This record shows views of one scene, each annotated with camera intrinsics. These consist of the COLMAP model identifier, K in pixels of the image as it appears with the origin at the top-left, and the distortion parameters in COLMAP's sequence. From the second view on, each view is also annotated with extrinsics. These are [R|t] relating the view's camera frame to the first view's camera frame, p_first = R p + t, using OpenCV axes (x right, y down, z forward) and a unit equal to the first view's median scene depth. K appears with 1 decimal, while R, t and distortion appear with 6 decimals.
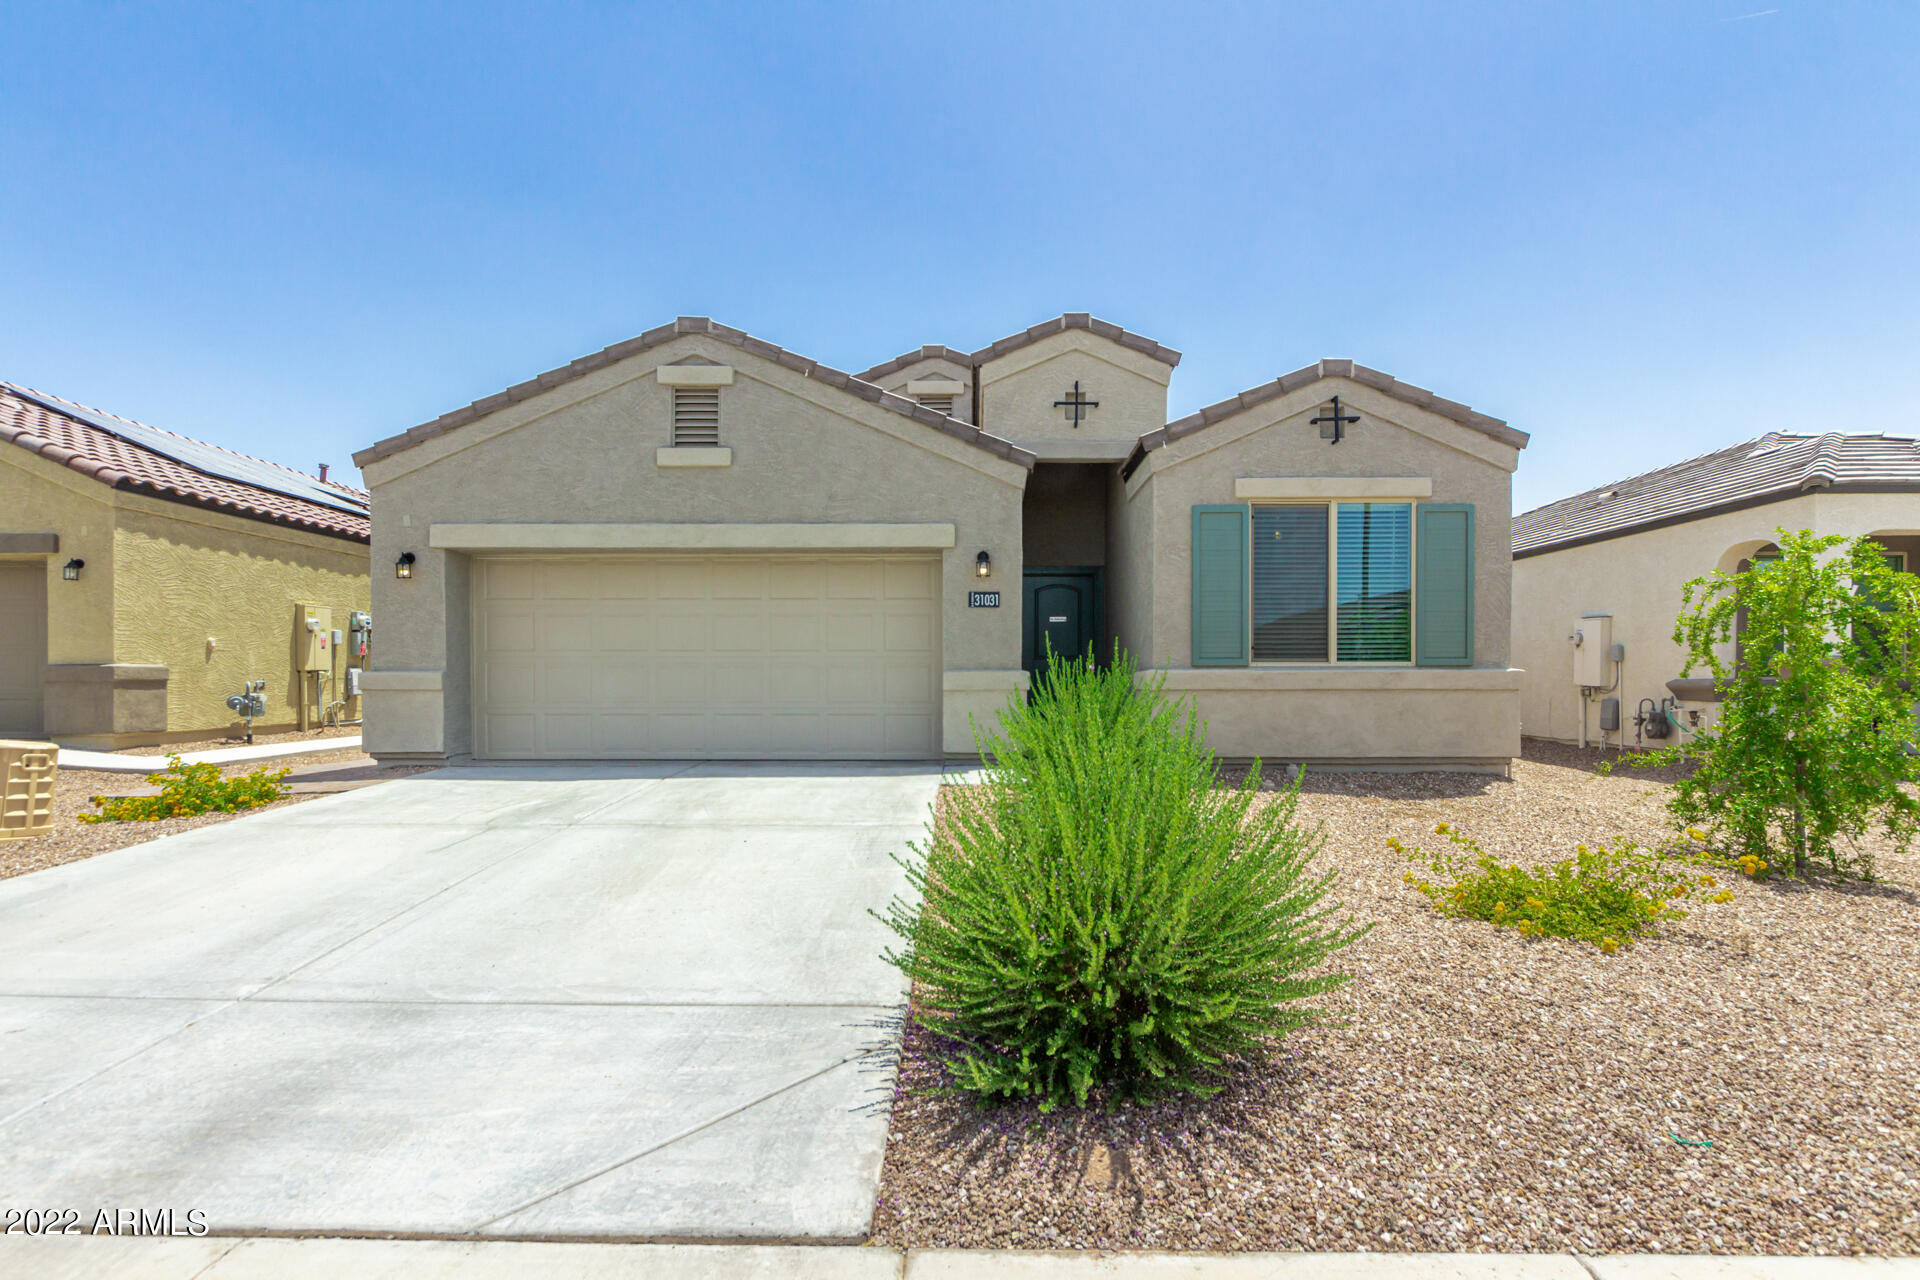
lens RADIAL K [[899.0, 0, 941.7], [0, 899.0, 679.7], [0, 0, 1]] dist [0.010134, -0.004846]
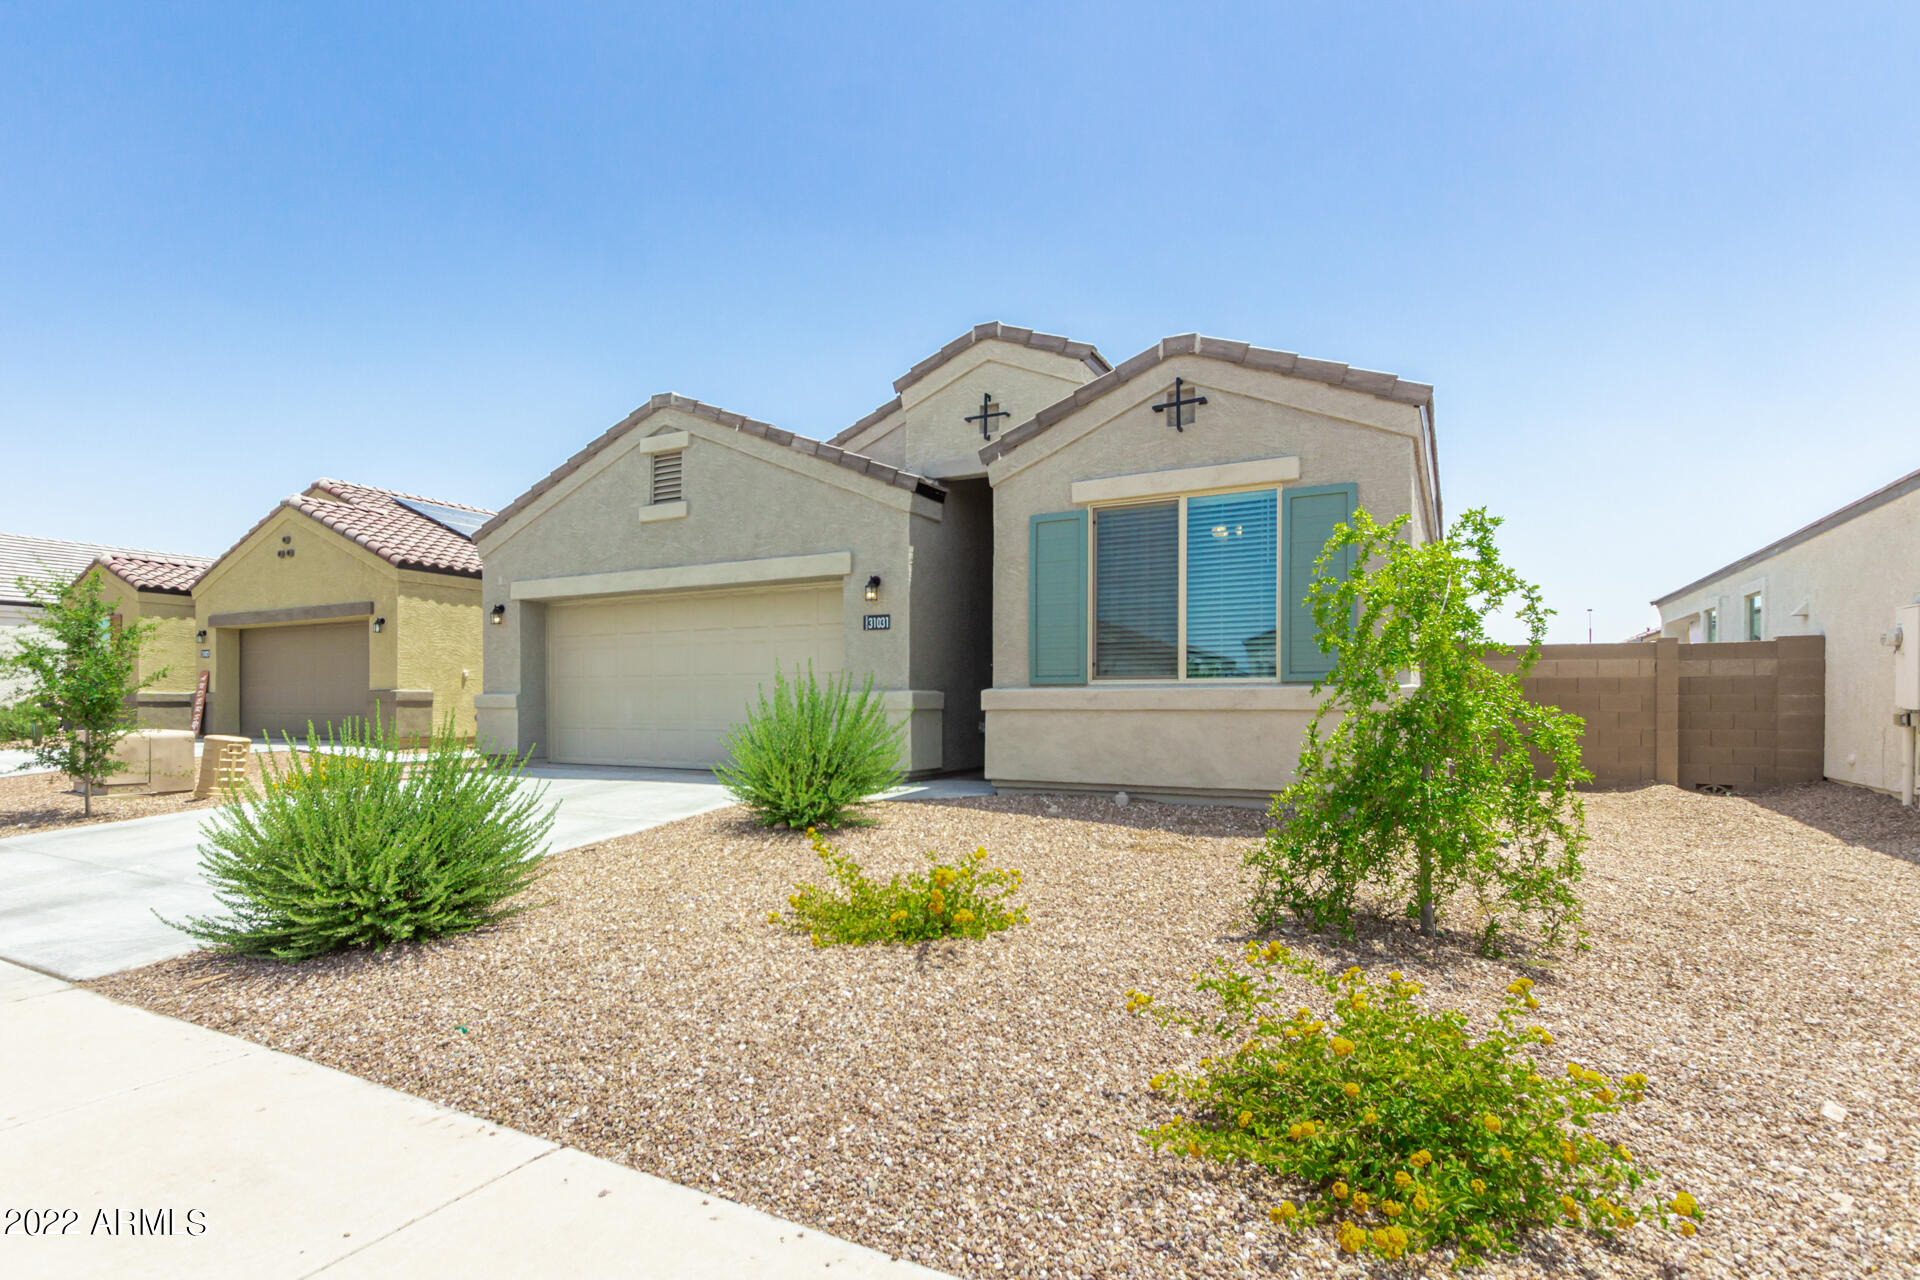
lens RADIAL K [[987.3, 0, 834.6], [0, 987.3, 703.3], [0, 0, 1]] dist [0.004484, 0.000246]
pose [[0.862216, 0.000587, -0.506540, 0.577992], [-0.000585, 1.000000, 0.000163, 0.004034], [0.506540, 0.000156, 0.862216, -0.004887]]
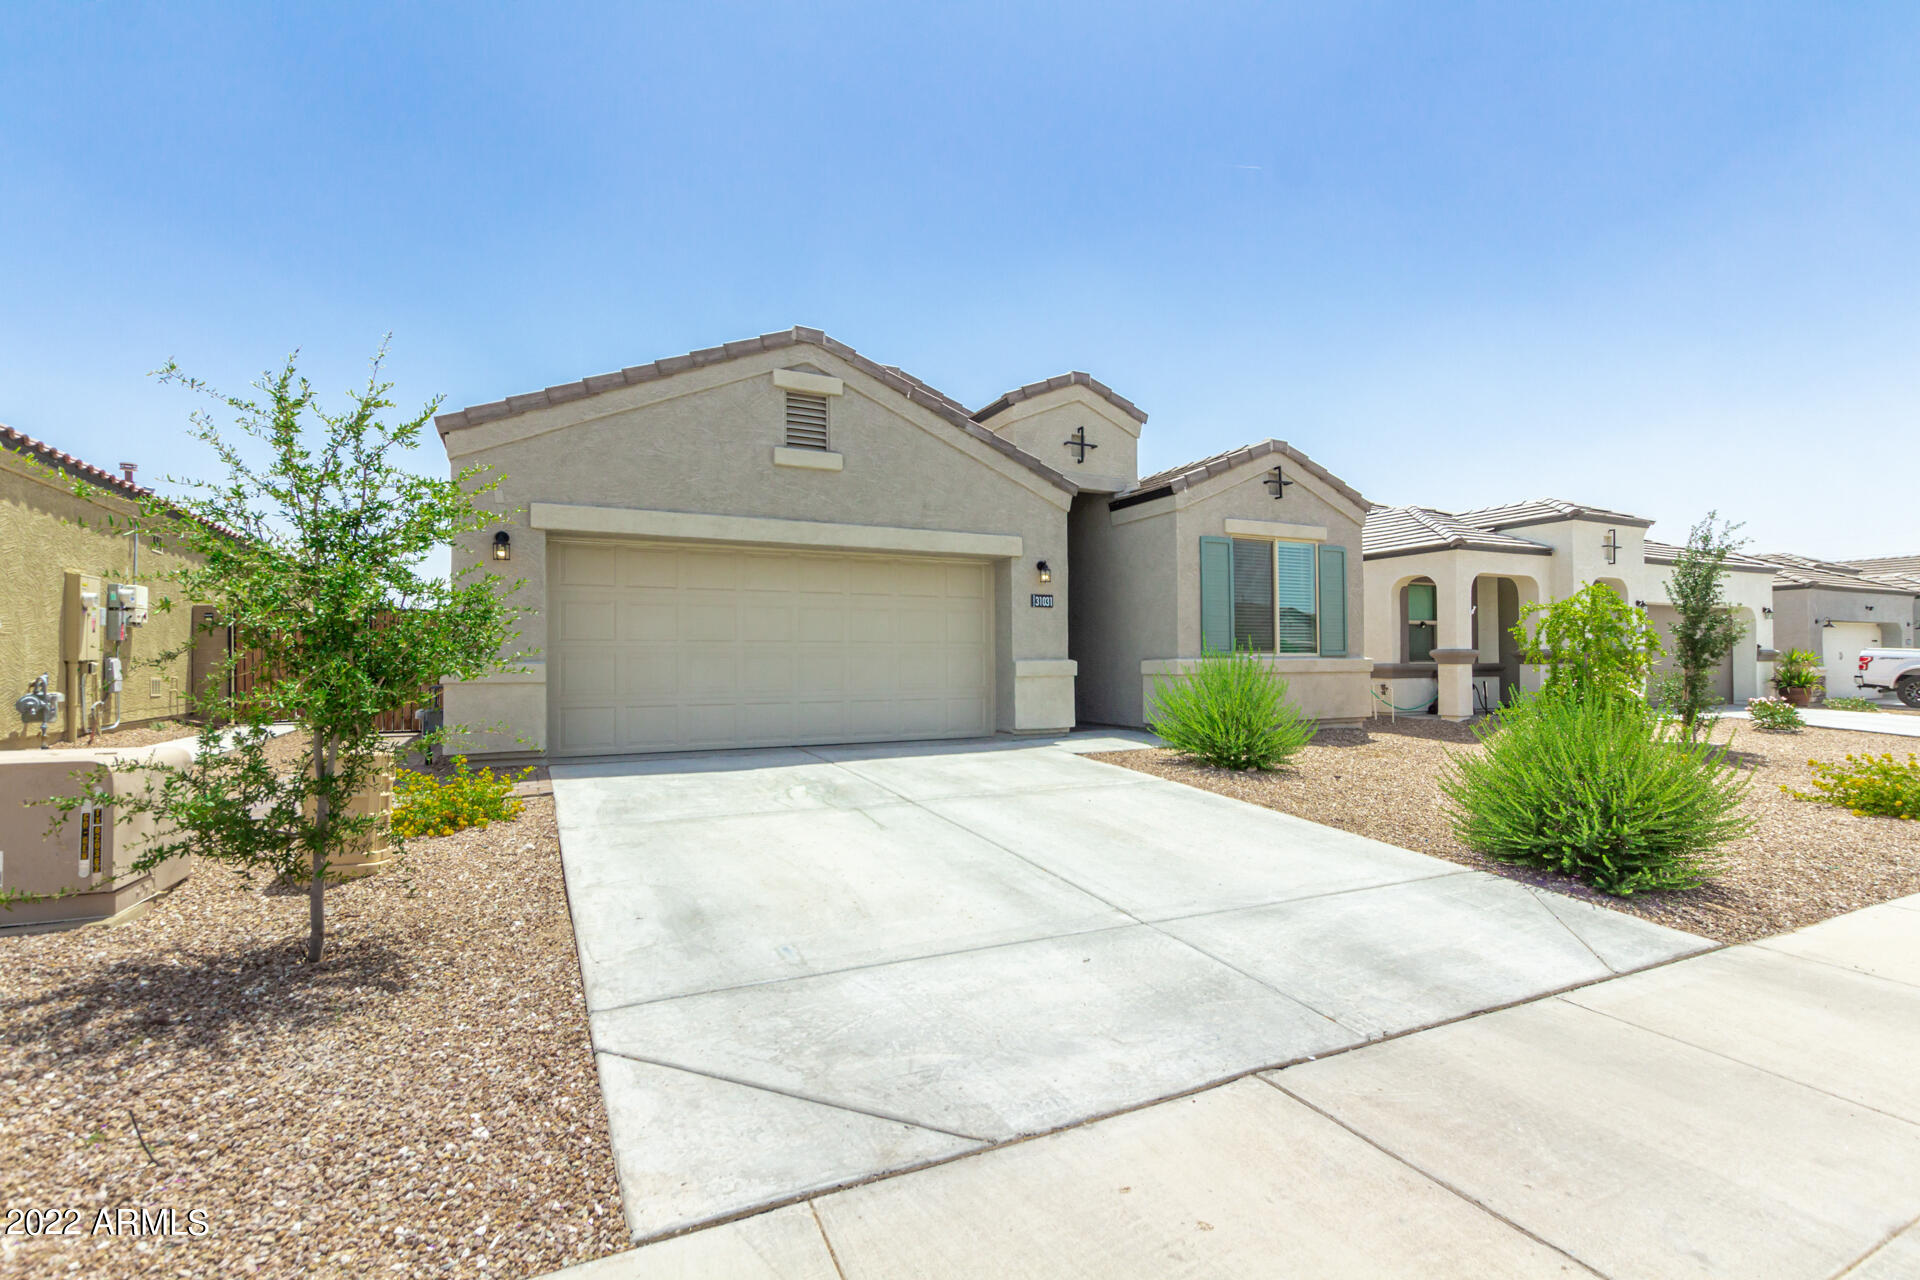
lens RADIAL K [[899.0, 0, 934.5], [0, 899.0, 639.9], [0, 0, 1]] dist [0.010134, -0.004846]
pose [[0.888183, 0.007331, 0.459432, -0.629549], [0.005534, 0.999630, -0.026650, -0.005542], [-0.459457, 0.026213, 0.887813, -0.001919]]
